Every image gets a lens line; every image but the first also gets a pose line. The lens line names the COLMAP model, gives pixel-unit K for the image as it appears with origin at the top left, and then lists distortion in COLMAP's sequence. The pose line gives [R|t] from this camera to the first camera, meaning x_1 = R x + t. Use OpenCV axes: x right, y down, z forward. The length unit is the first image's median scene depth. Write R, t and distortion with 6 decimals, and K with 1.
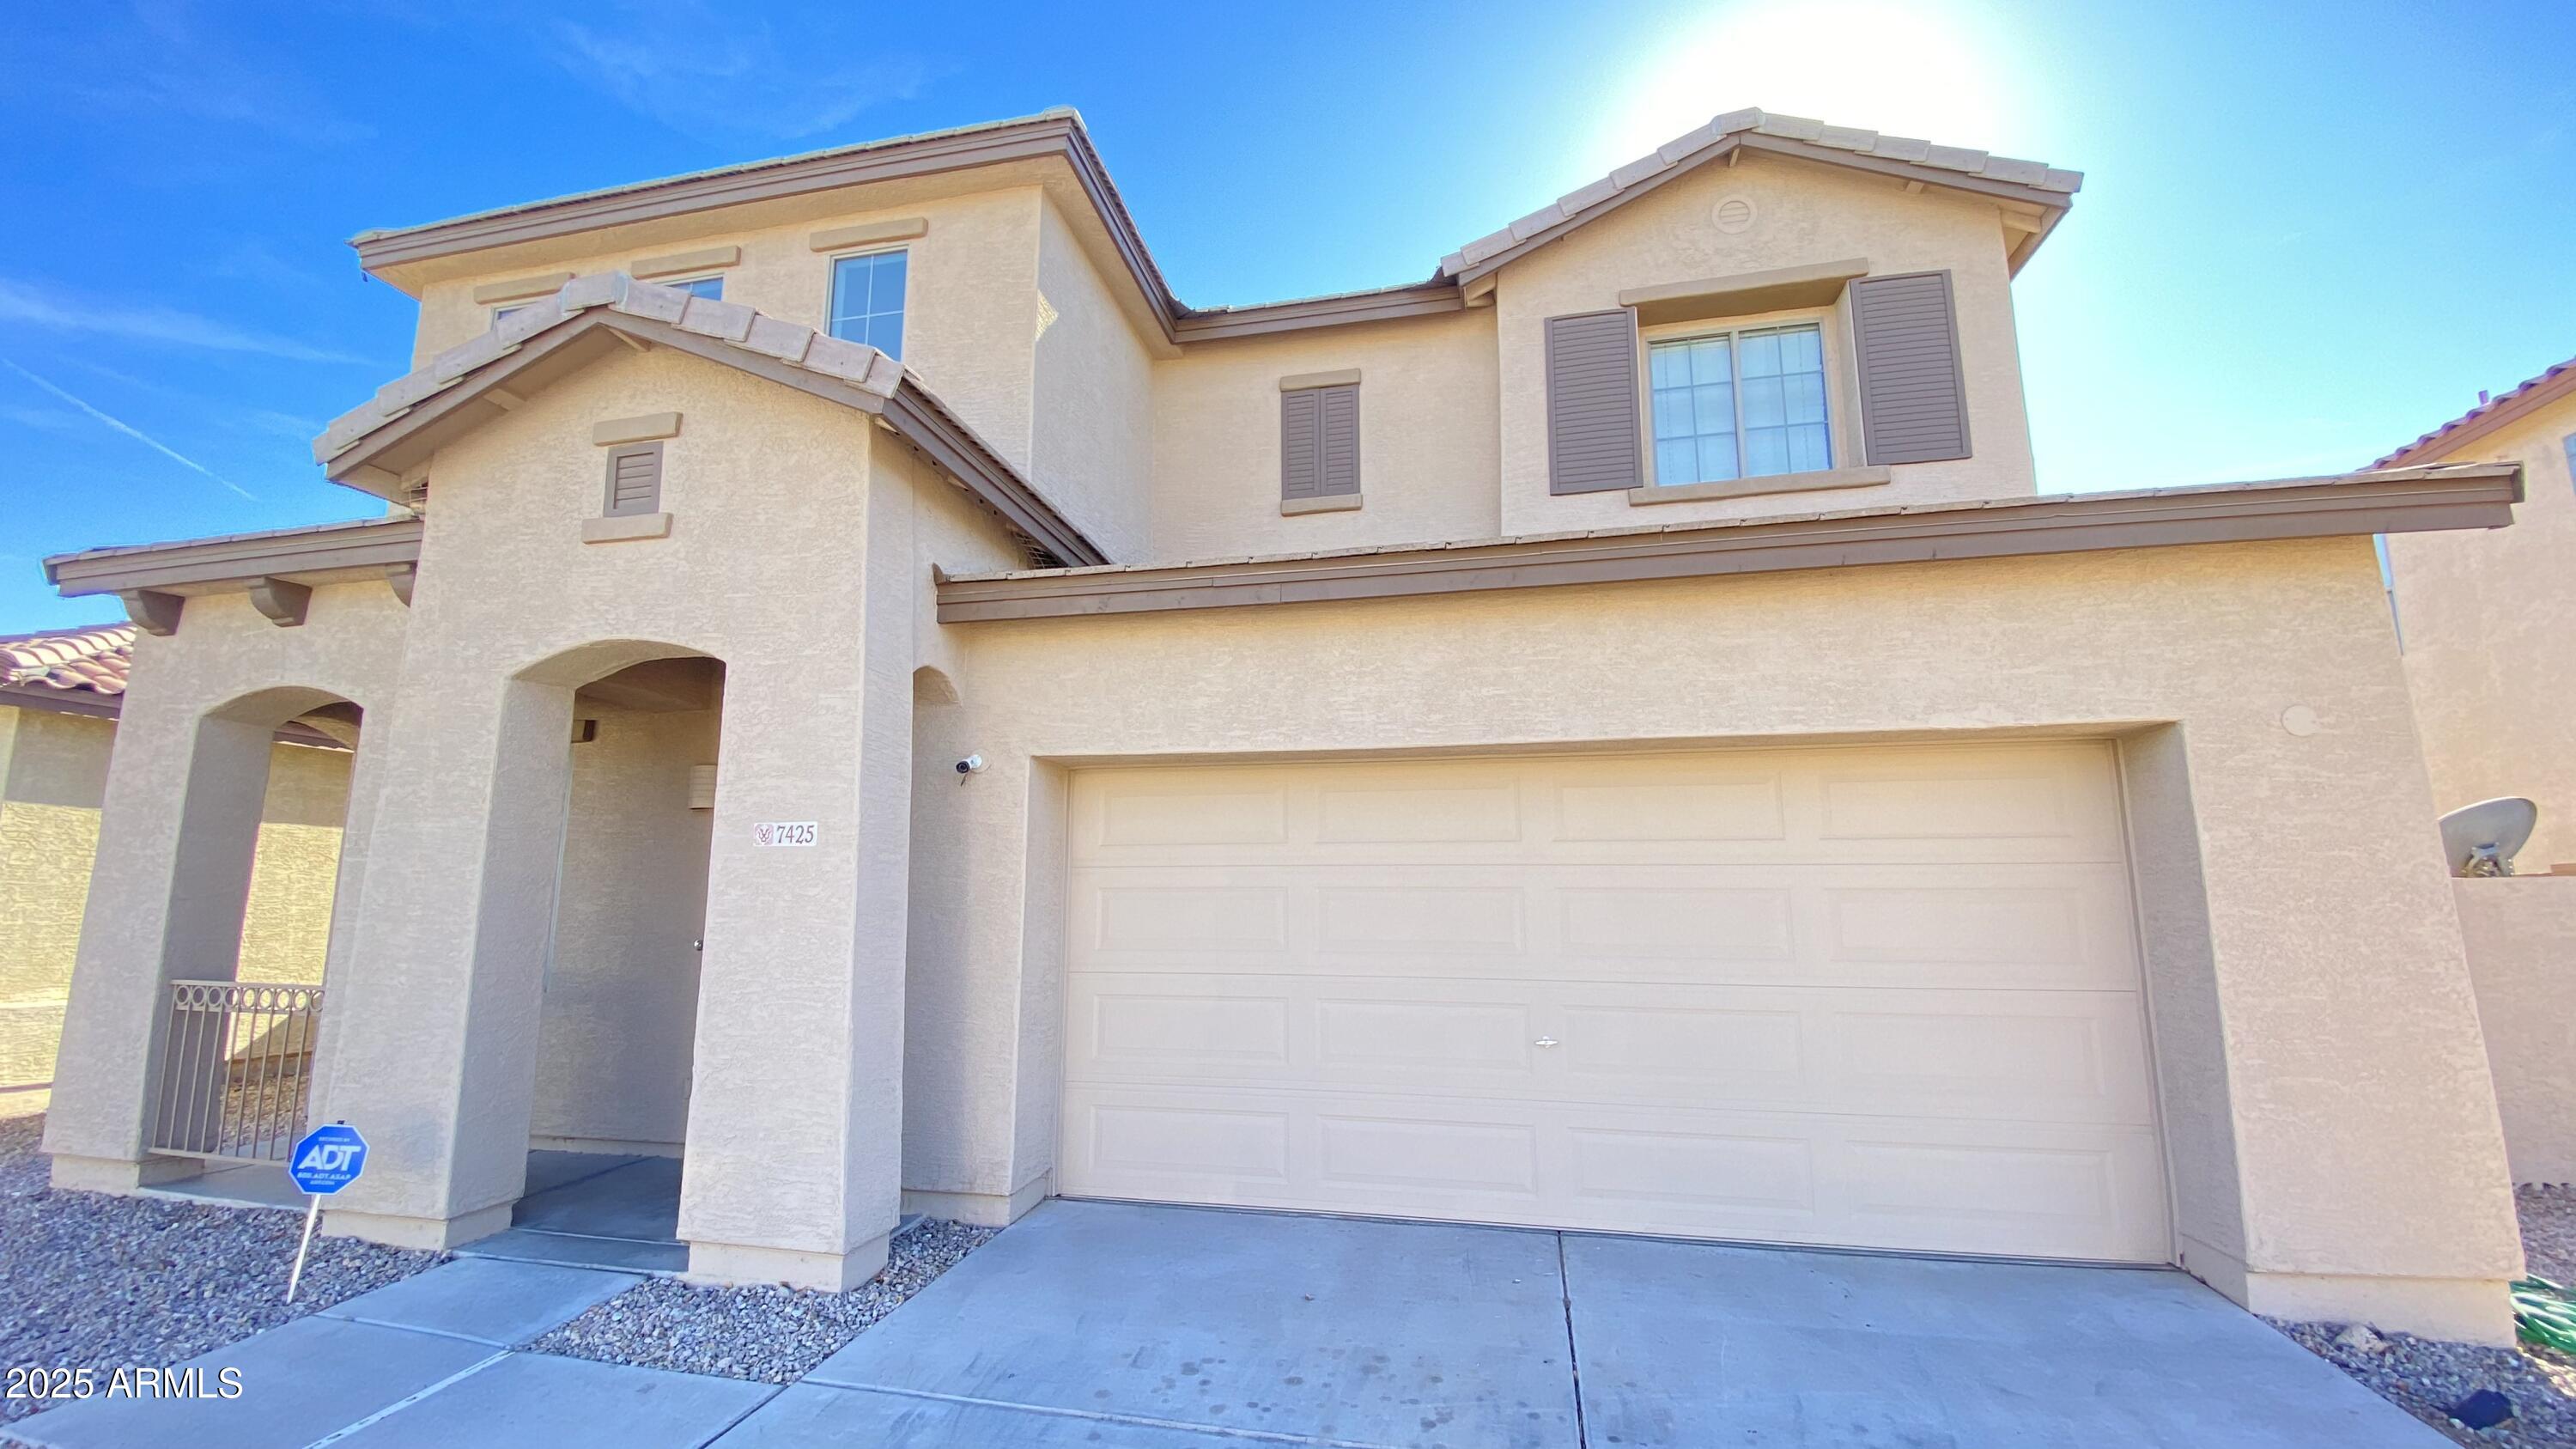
lens RADIAL K [[1062.1, 0, 1359.9], [0, 1062.1, 715.0], [0, 0, 1]] dist [-0.006235, -0.011940]
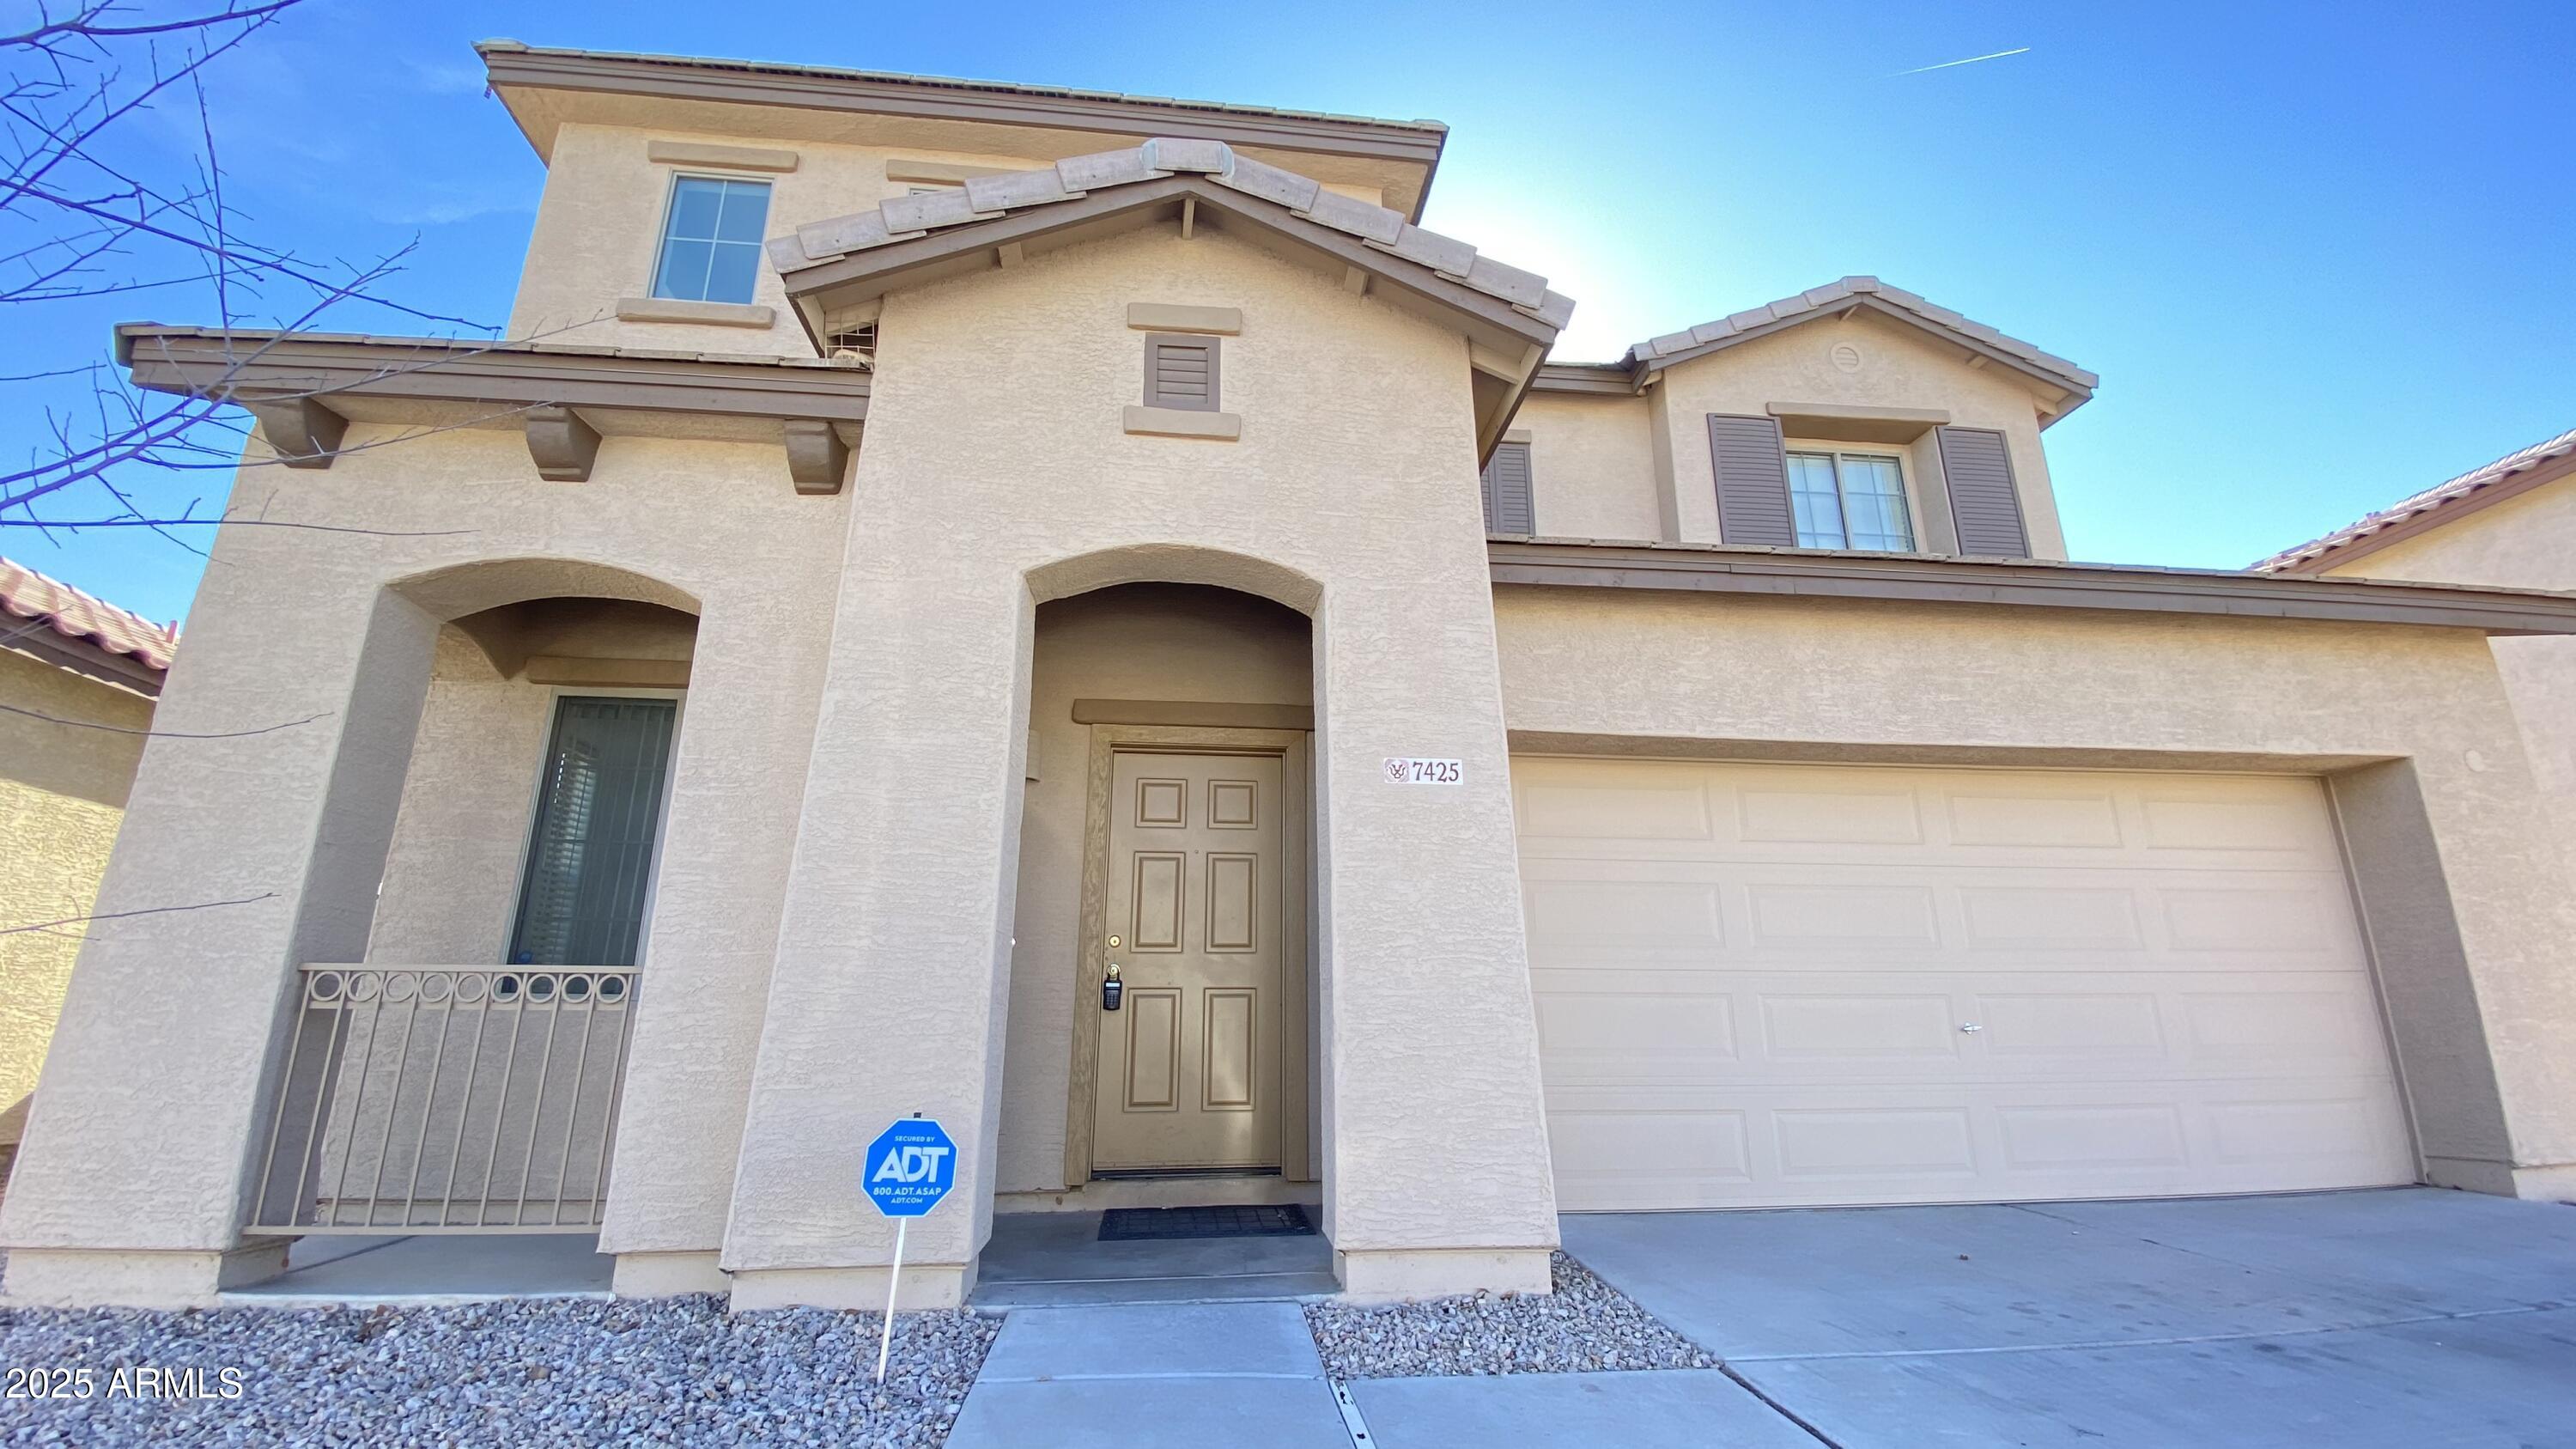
lens RADIAL K [[1062.1, 0, 1305.6], [0, 1062.1, 722.5], [0, 0, 1]] dist [-0.006235, -0.011940]
pose [[0.949013, 0.085567, 0.303403, -0.845469], [-0.049048, 0.990815, -0.126016, 0.174991], [-0.311399, 0.104709, 0.944493, 0.166433]]
